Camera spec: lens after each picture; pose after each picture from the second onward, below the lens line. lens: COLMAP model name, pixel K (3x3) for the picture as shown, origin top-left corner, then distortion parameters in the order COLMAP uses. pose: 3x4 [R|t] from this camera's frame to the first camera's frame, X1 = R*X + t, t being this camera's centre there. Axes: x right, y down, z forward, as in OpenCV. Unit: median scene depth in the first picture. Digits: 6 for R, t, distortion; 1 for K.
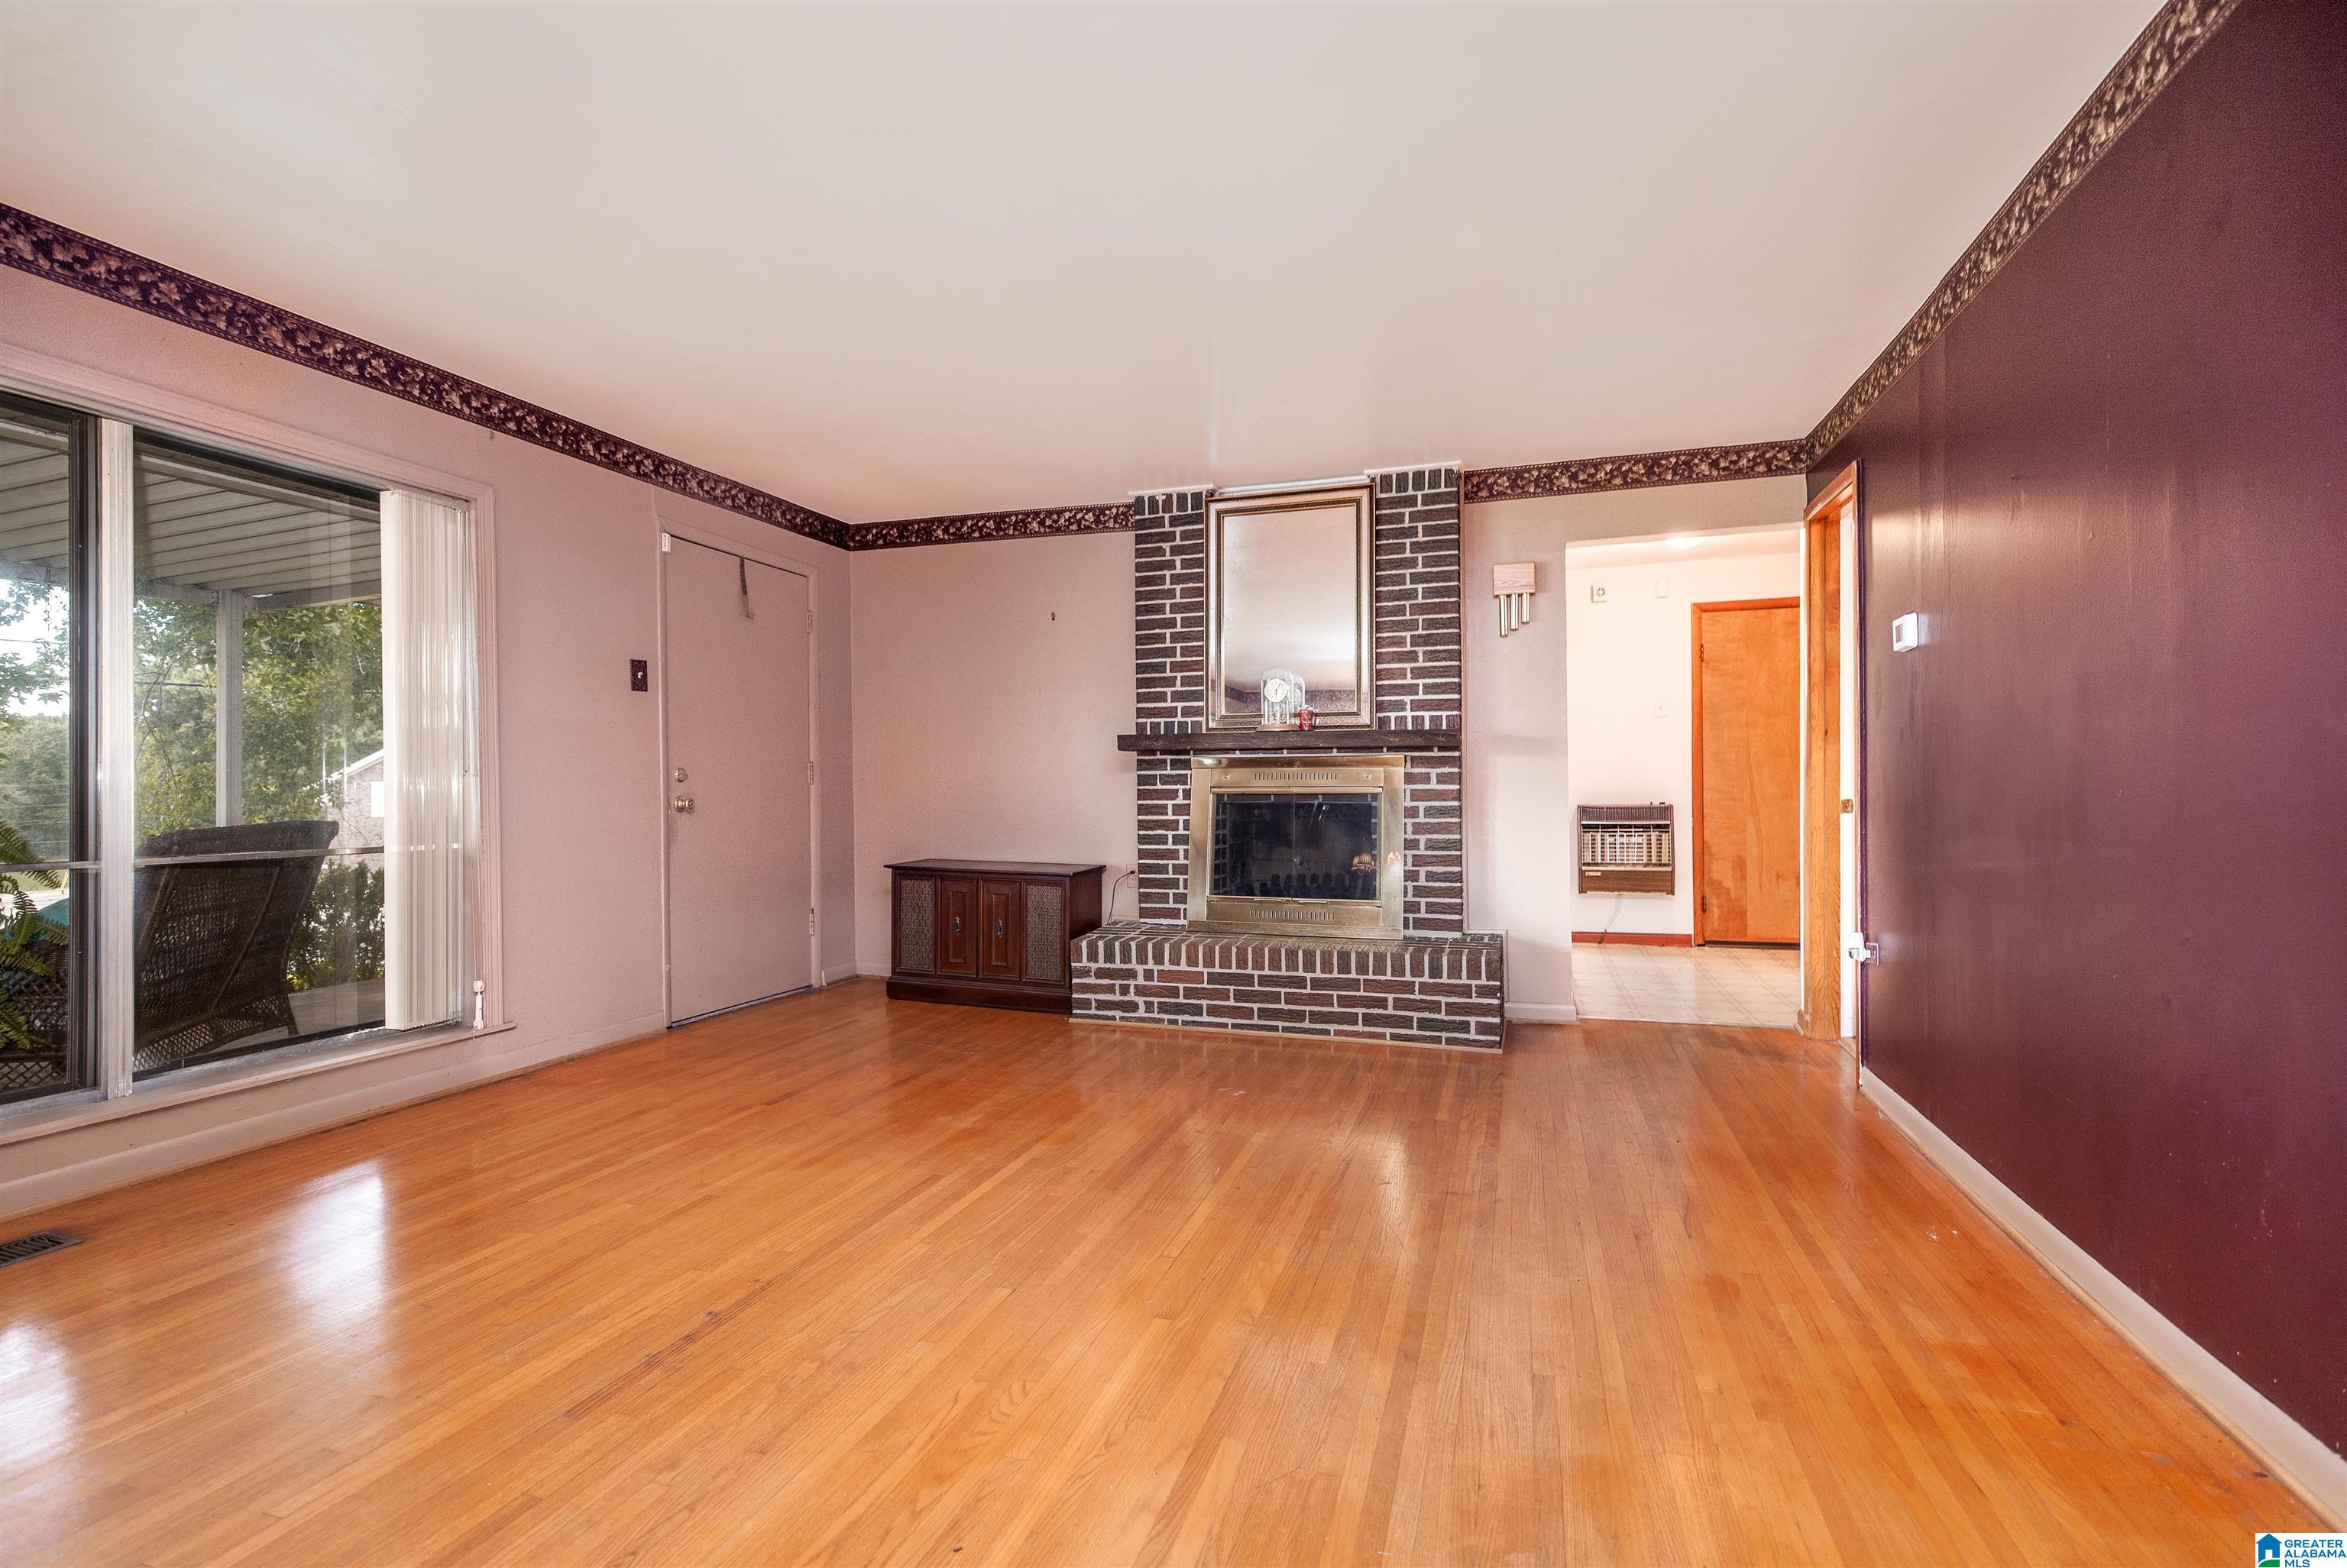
lens RADIAL K [[1059.9, 0, 1165.7], [0, 1059.9, 786.3], [0, 0, 1]] dist [0.005630, -0.000193]
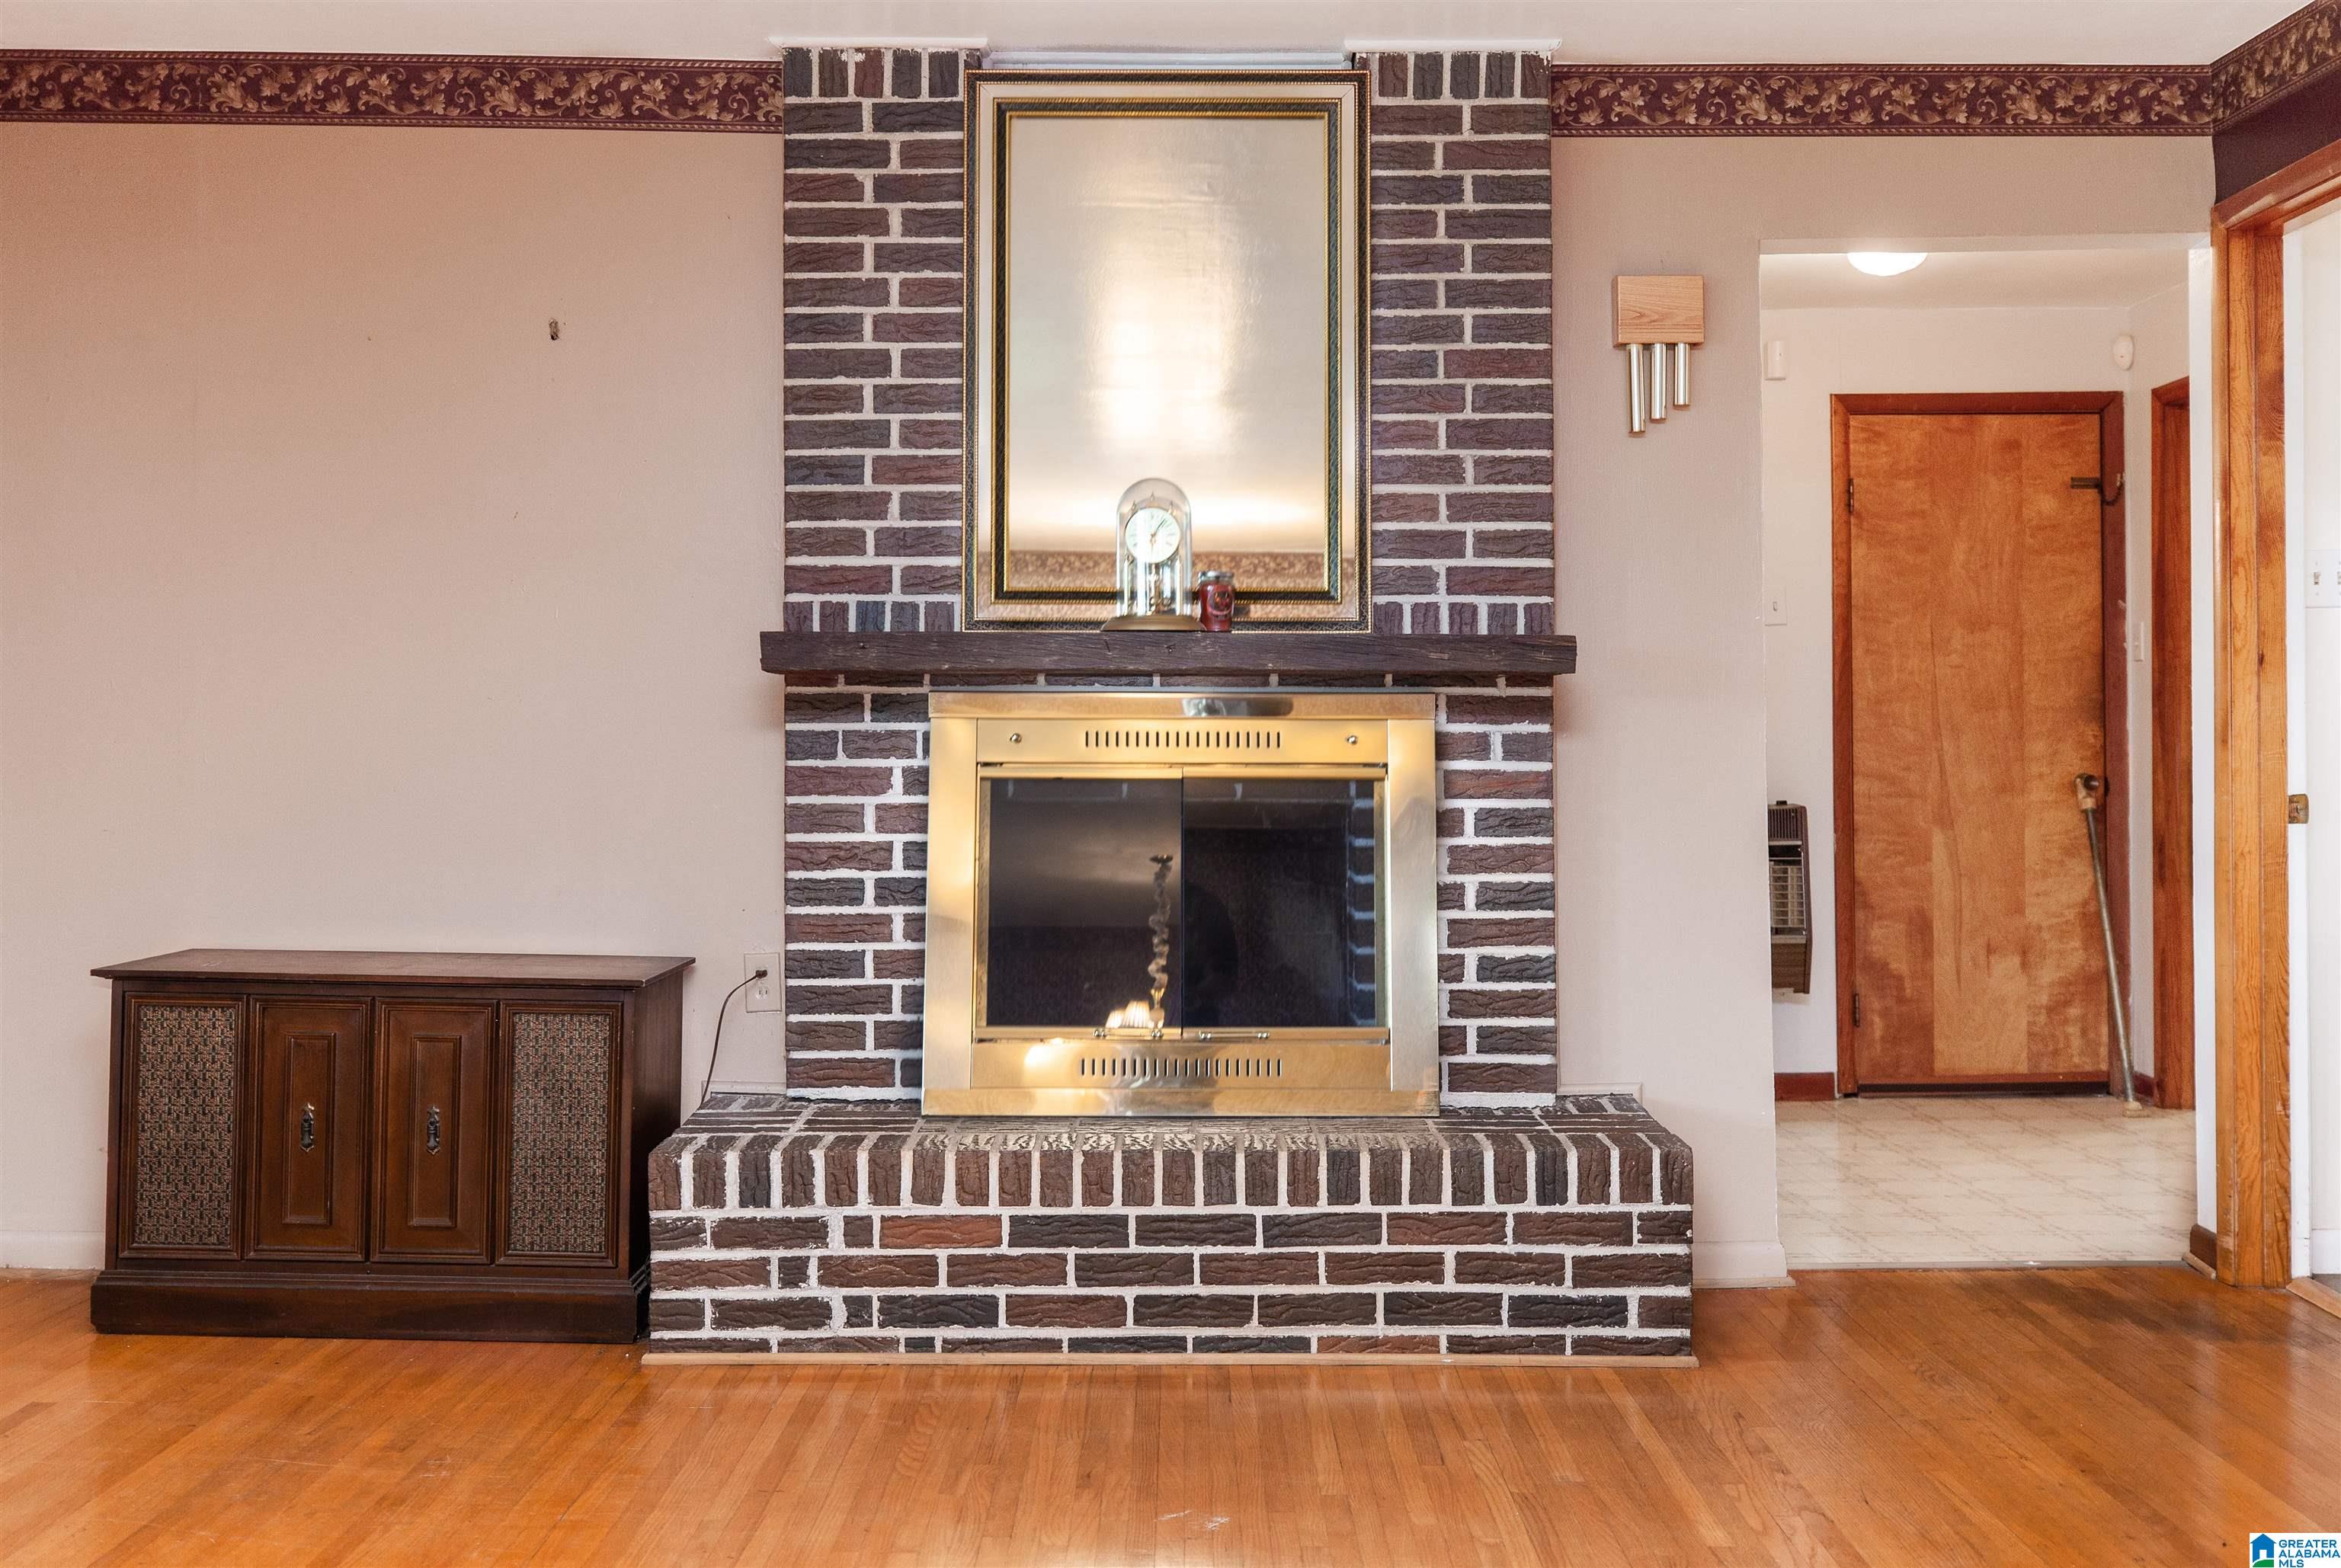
lens RADIAL K [[2287.1, 0, 1171.7], [0, 2287.1, 711.9], [0, 0, 1]] dist [0.006892, 0.000332]
pose [[0.949468, 0.012744, 0.313604, -0.174210], [-0.005565, 0.999702, -0.023776, 0.001517], [-0.313813, 0.020830, 0.949256, 0.134978]]
